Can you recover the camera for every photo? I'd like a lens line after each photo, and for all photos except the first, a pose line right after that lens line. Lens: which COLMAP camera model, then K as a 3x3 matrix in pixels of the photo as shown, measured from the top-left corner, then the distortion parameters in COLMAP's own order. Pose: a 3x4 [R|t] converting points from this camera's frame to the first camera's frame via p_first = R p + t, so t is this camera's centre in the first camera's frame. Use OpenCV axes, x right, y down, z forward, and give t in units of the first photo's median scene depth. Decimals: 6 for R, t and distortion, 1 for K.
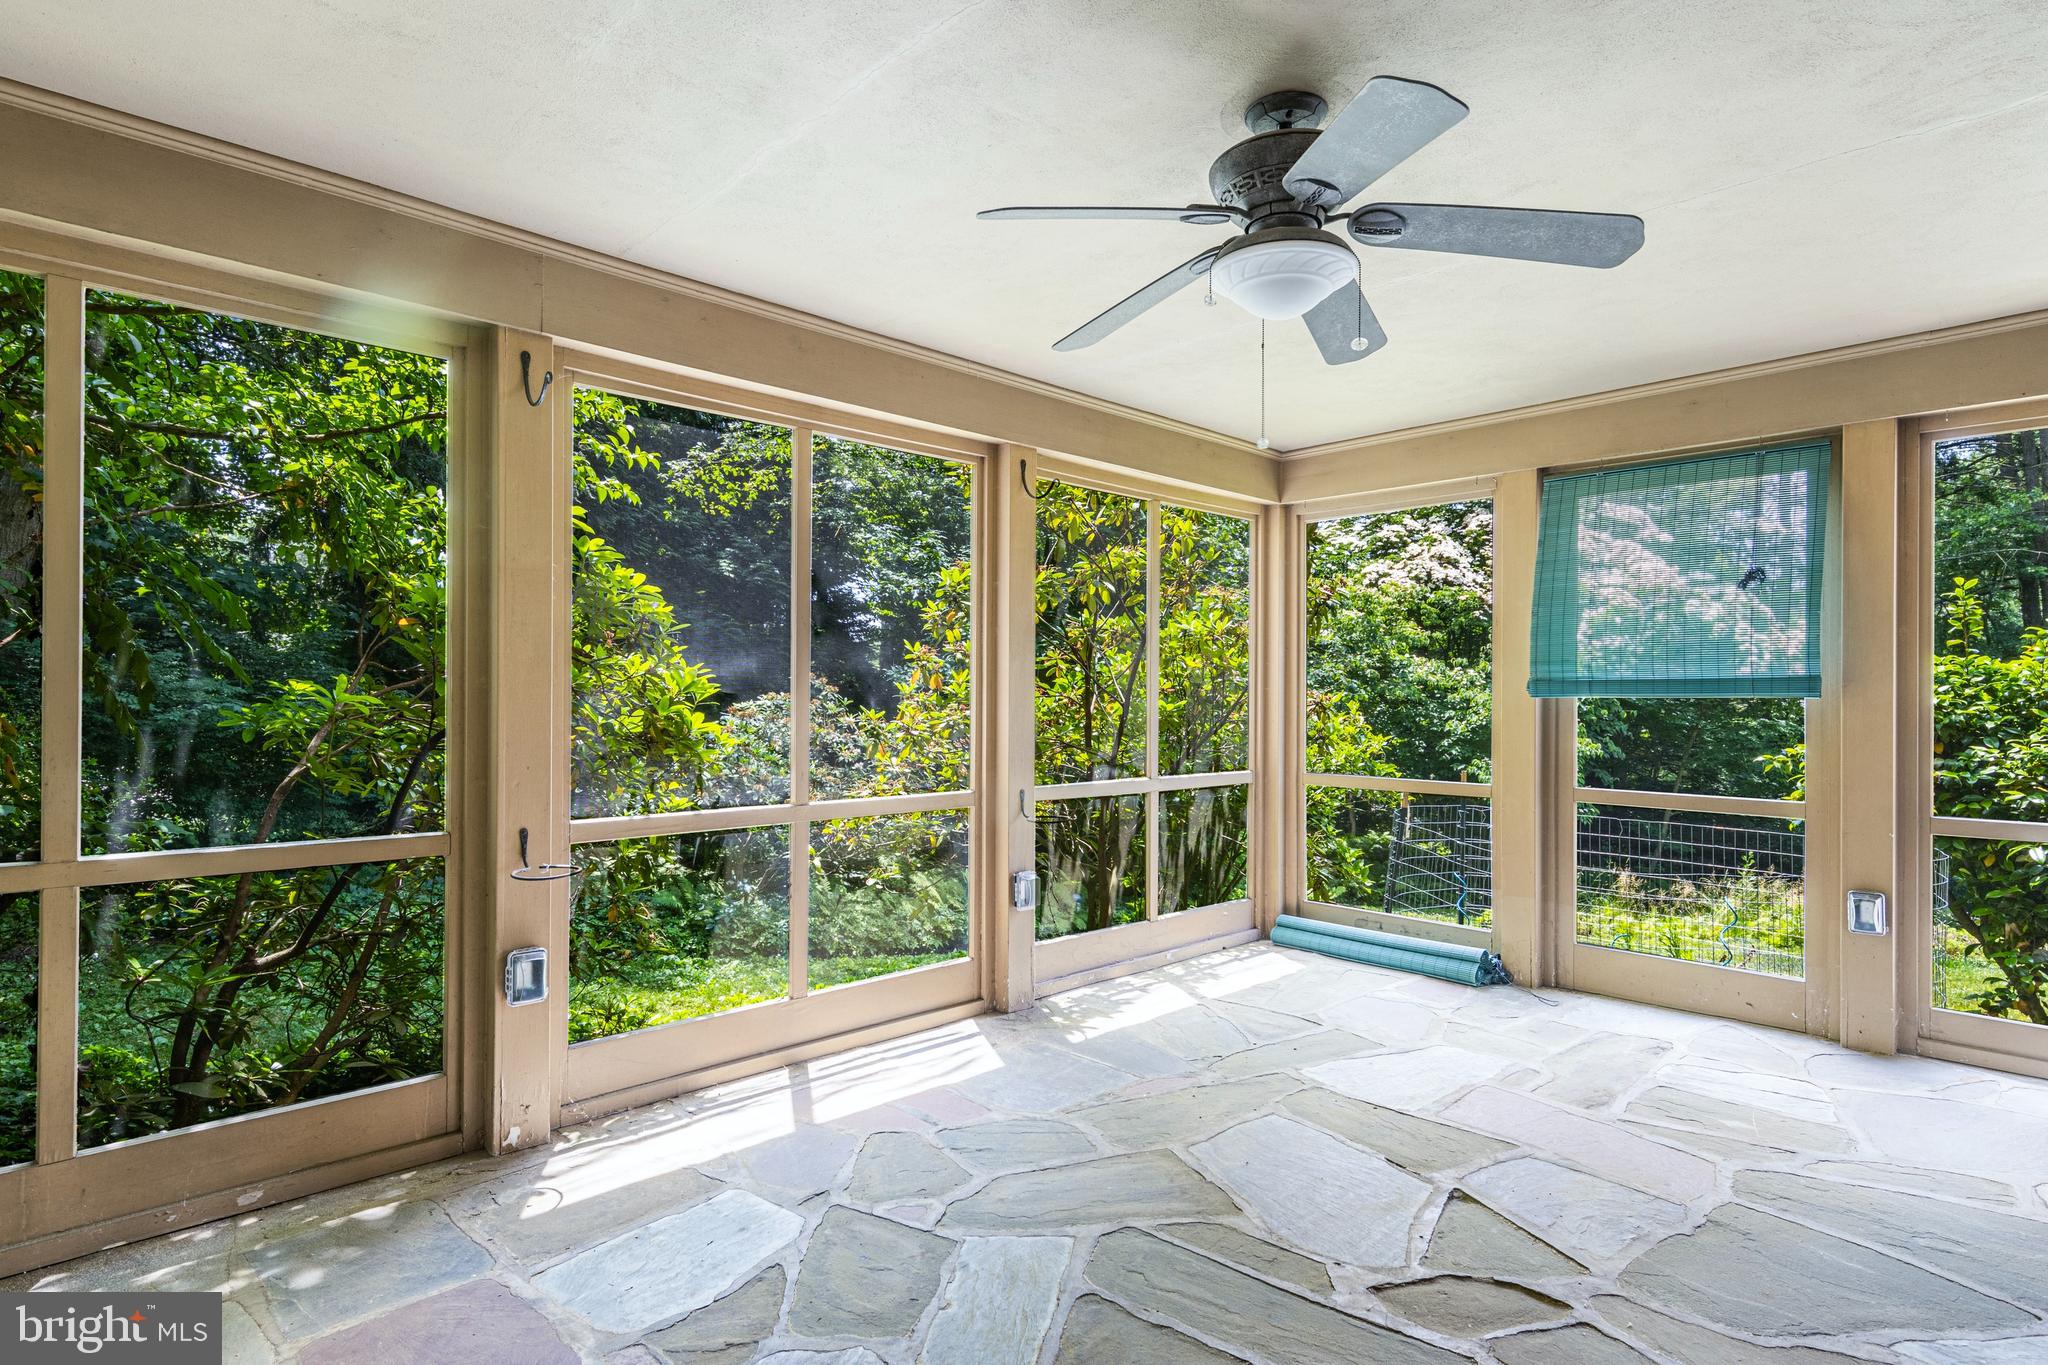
lens RADIAL K [[1047.0, 0, 1019.6], [0, 1047.0, 686.9], [0, 0, 1]] dist [0.012633, -0.003312]
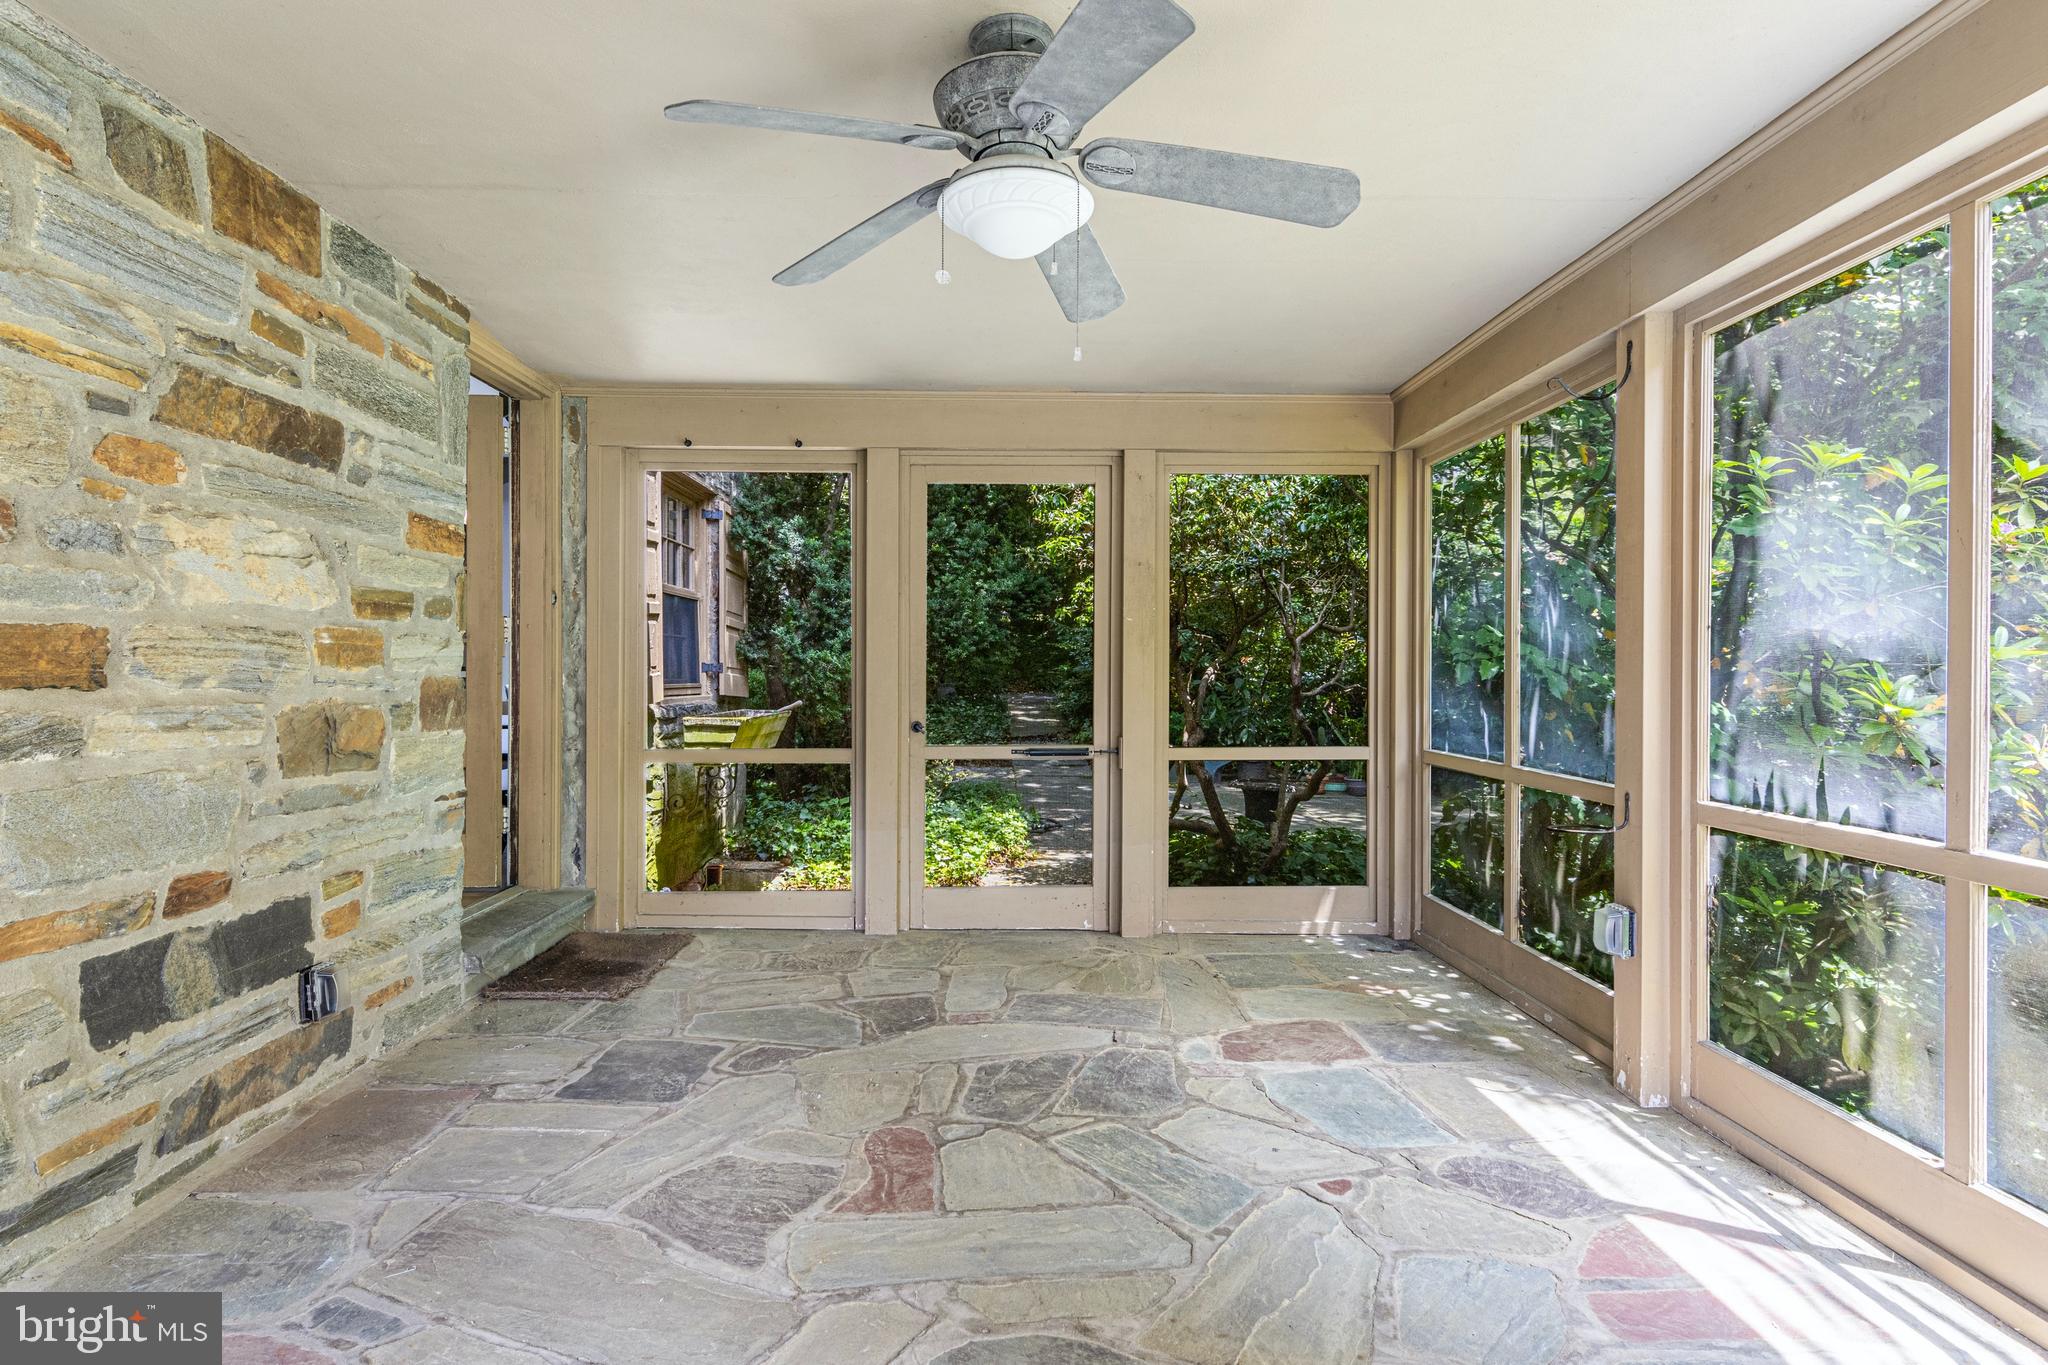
lens RADIAL K [[1047.0, 0, 1020.3], [0, 1047.0, 682.4], [0, 0, 1]] dist [0.012633, -0.003312]
pose [[-0.661602, -0.003545, -0.749847, 0.694507], [-0.002835, 0.999994, -0.002226, 0.025388], [0.749850, 0.000653, -0.661608, 1.189034]]
